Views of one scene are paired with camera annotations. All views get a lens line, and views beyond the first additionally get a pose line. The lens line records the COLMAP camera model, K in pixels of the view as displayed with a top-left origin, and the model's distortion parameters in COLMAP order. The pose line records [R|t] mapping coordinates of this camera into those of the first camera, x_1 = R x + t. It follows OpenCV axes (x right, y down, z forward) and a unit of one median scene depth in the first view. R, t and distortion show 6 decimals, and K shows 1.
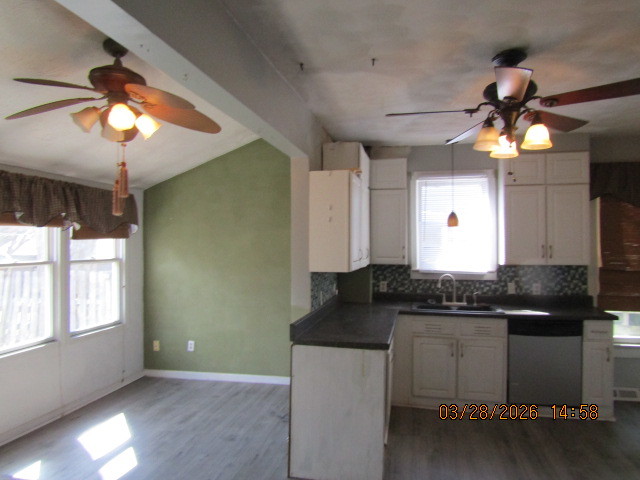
lens RADIAL K [[459.0, 0, 318.8], [0, 459.0, 244.6], [0, 0, 1]] dist [-0.014547, -0.001813]
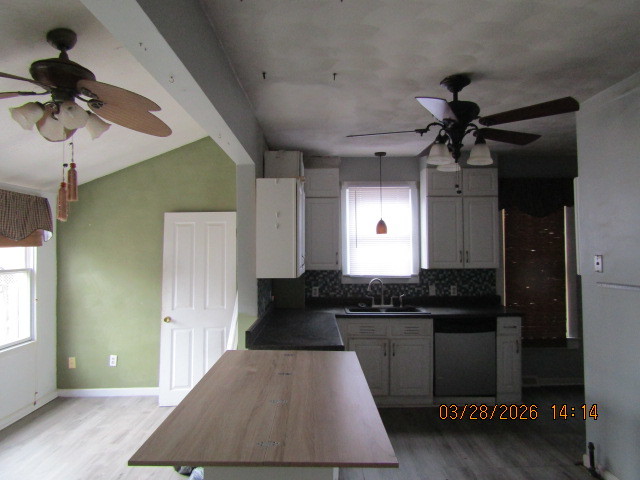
lens RADIAL K [[456.0, 0, 317.7], [0, 456.0, 243.1], [0, 0, 1]] dist [-0.010012, -0.000951]
pose [[0.976861, -0.002516, 0.213861, -0.079034], [0.006903, 0.999781, -0.019772, 0.002509], [-0.213764, 0.020791, 0.976664, -0.002860]]
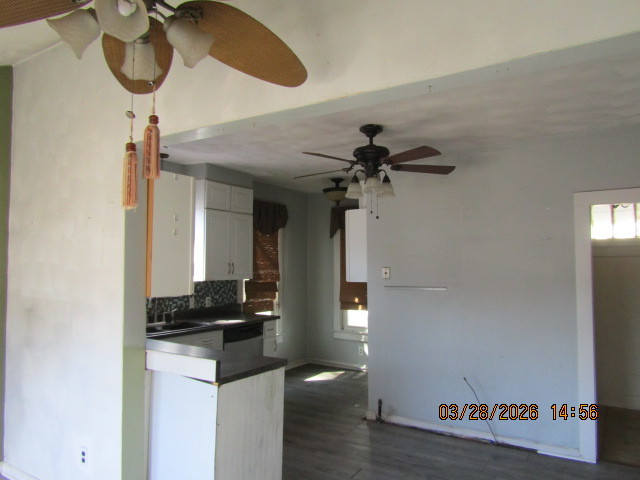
lens RADIAL K [[459.0, 0, 323.5], [0, 459.0, 241.5], [0, 0, 1]] dist [-0.014547, -0.001813]
pose [[0.343699, 0.043946, 0.938051, -0.499299], [-0.002613, 0.998945, -0.045842, -0.000048], [-0.939076, 0.013304, 0.343451, 0.350858]]
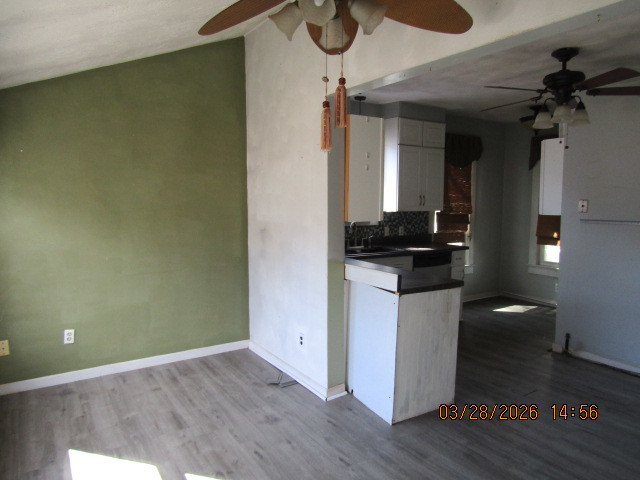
lens RADIAL K [[459.0, 0, 320.8], [0, 459.0, 240.9], [0, 0, 1]] dist [-0.014547, -0.001813]
pose [[0.710675, -0.064666, 0.700542, -0.560114], [-0.004770, 0.995301, 0.096714, 0.005421], [-0.703504, -0.072074, 0.707027, 0.278177]]
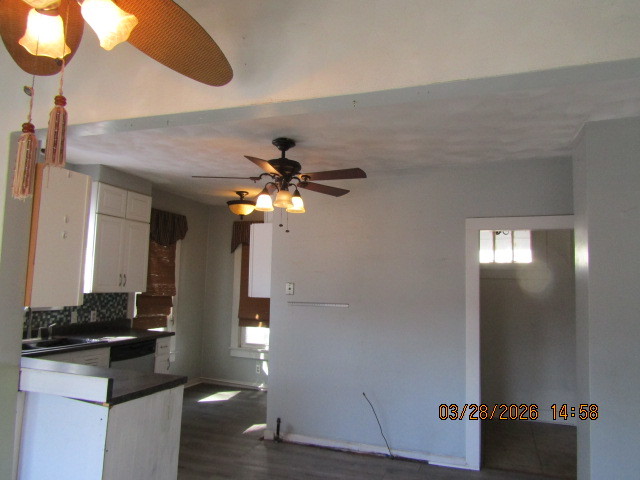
lens RADIAL K [[459.0, 0, 323.8], [0, 459.0, 241.1], [0, 0, 1]] dist [-0.014547, -0.001813]
pose [[0.121506, 0.093793, 0.988149, -0.494323], [-0.029256, 0.995431, -0.090886, 0.007815], [-0.992159, -0.017866, 0.123695, 0.372735]]
